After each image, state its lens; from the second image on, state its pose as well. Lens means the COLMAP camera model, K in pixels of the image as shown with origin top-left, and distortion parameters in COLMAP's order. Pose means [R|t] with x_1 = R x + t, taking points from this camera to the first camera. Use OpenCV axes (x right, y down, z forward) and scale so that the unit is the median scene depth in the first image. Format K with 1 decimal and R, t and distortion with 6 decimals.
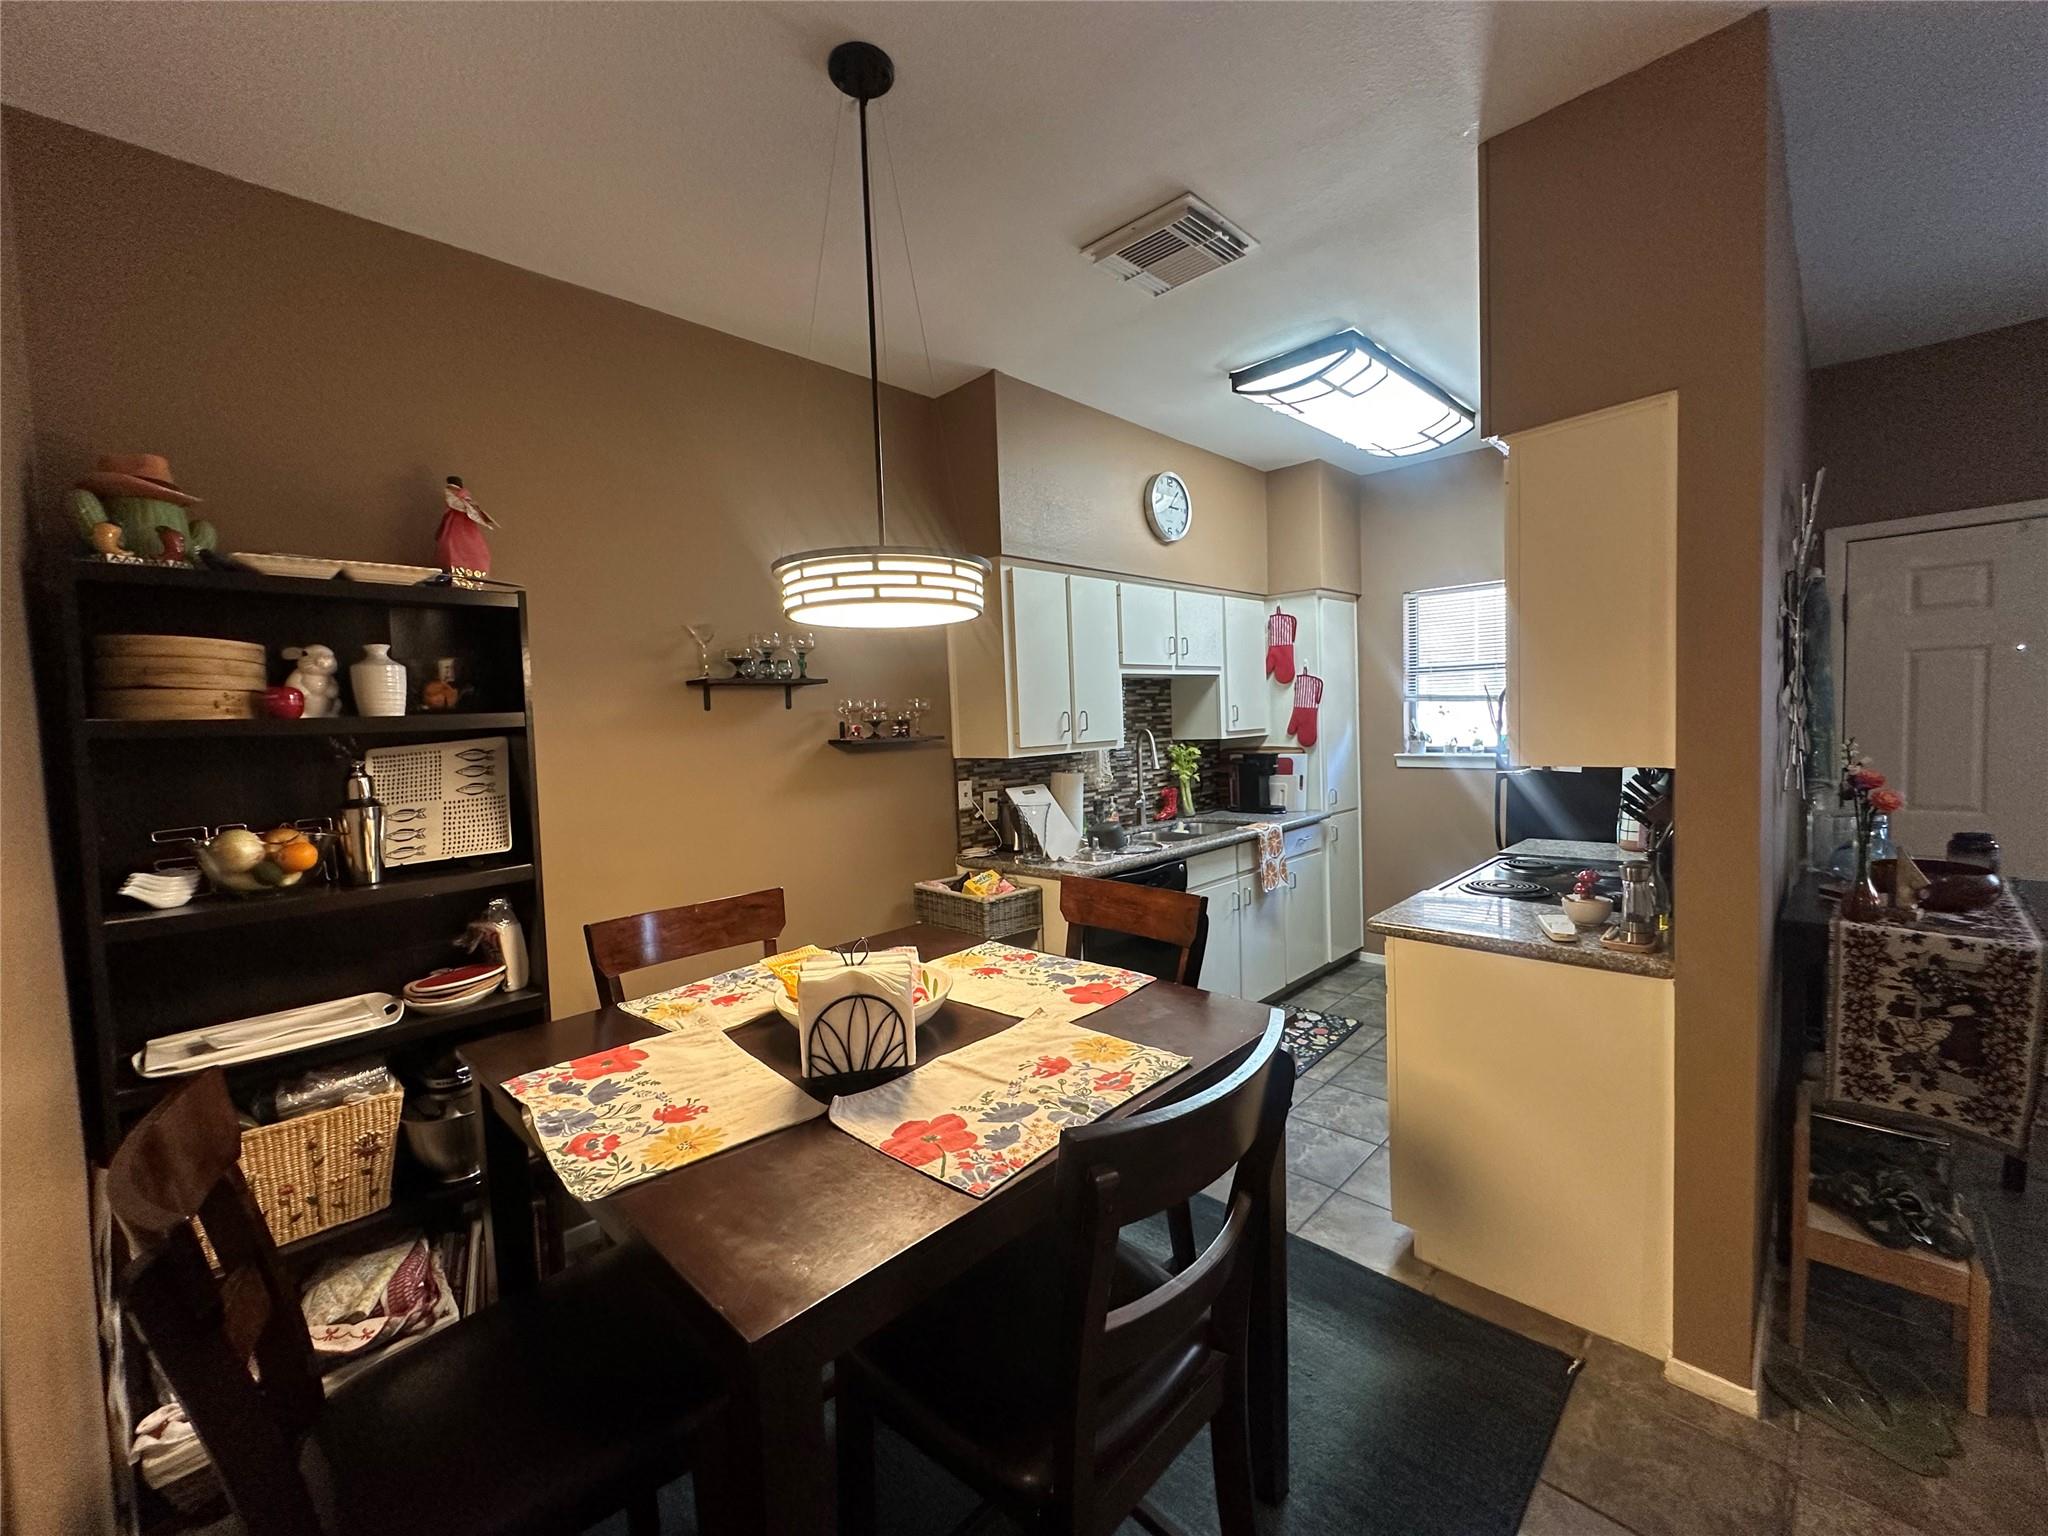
lens RADIAL K [[821.0, 0, 1021.0], [0, 821.0, 769.6], [0, 0, 1]] dist [-0.003311, 0.000857]
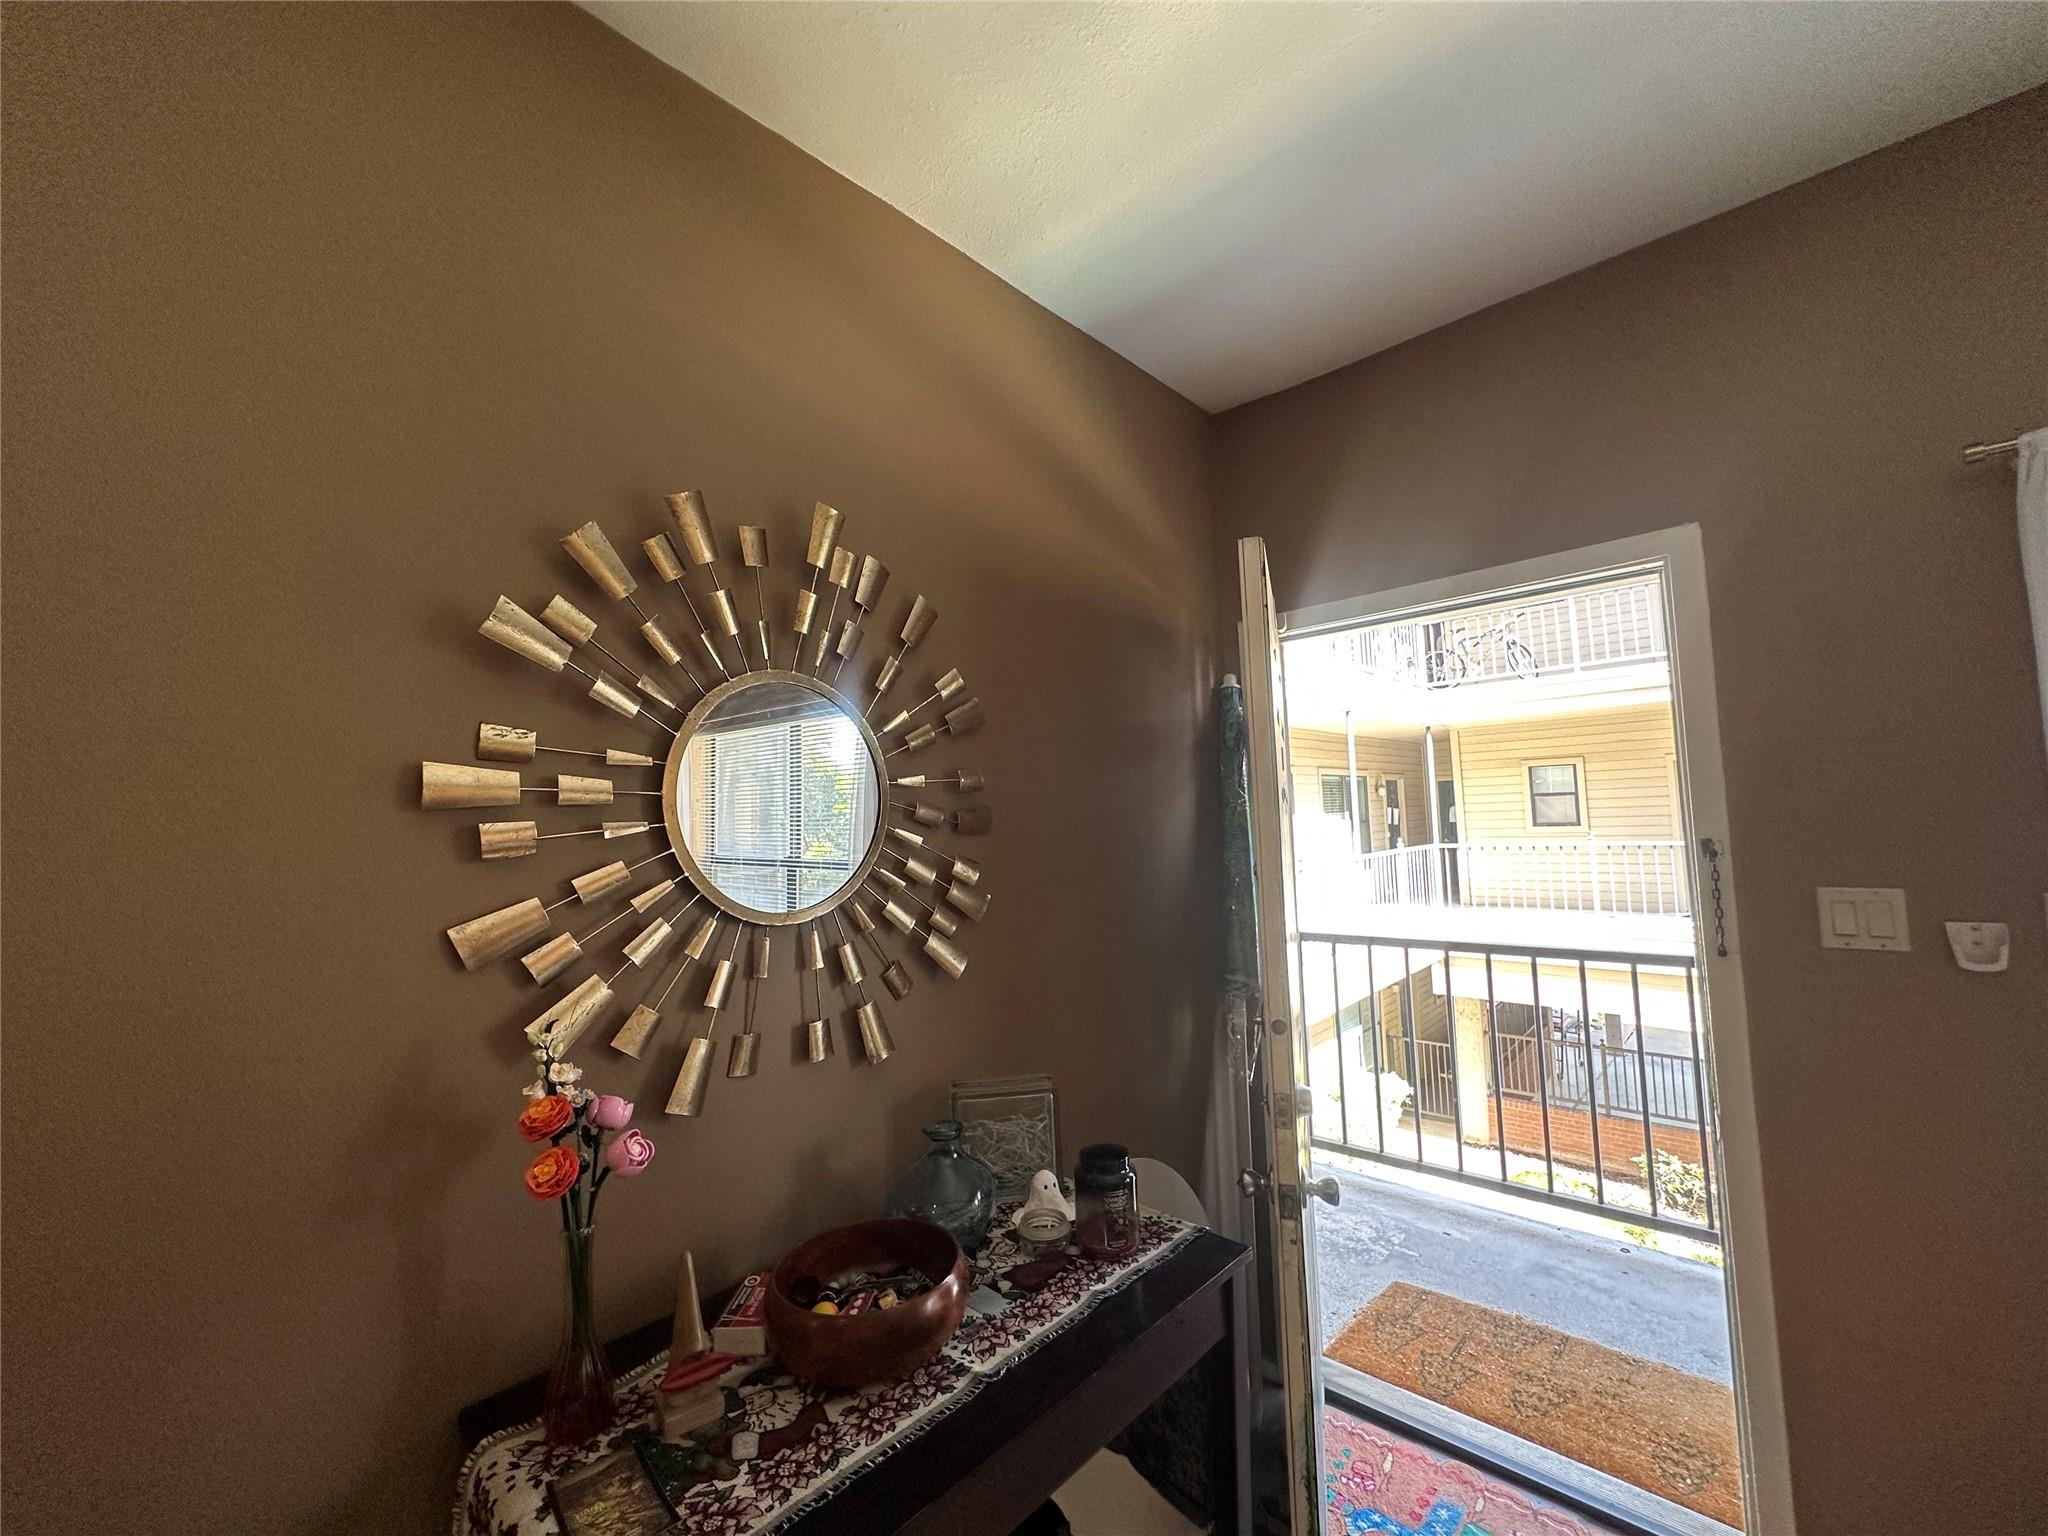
lens RADIAL K [[821.0, 0, 1028.7], [0, 821.0, 768.6], [0, 0, 1]] dist [-0.003311, 0.000857]
pose [[0.999188, 0.005194, 0.039960, 1.231520], [-0.000167, 0.992183, -0.124795, -0.119544], [-0.040296, 0.124687, 0.991378, 0.490062]]
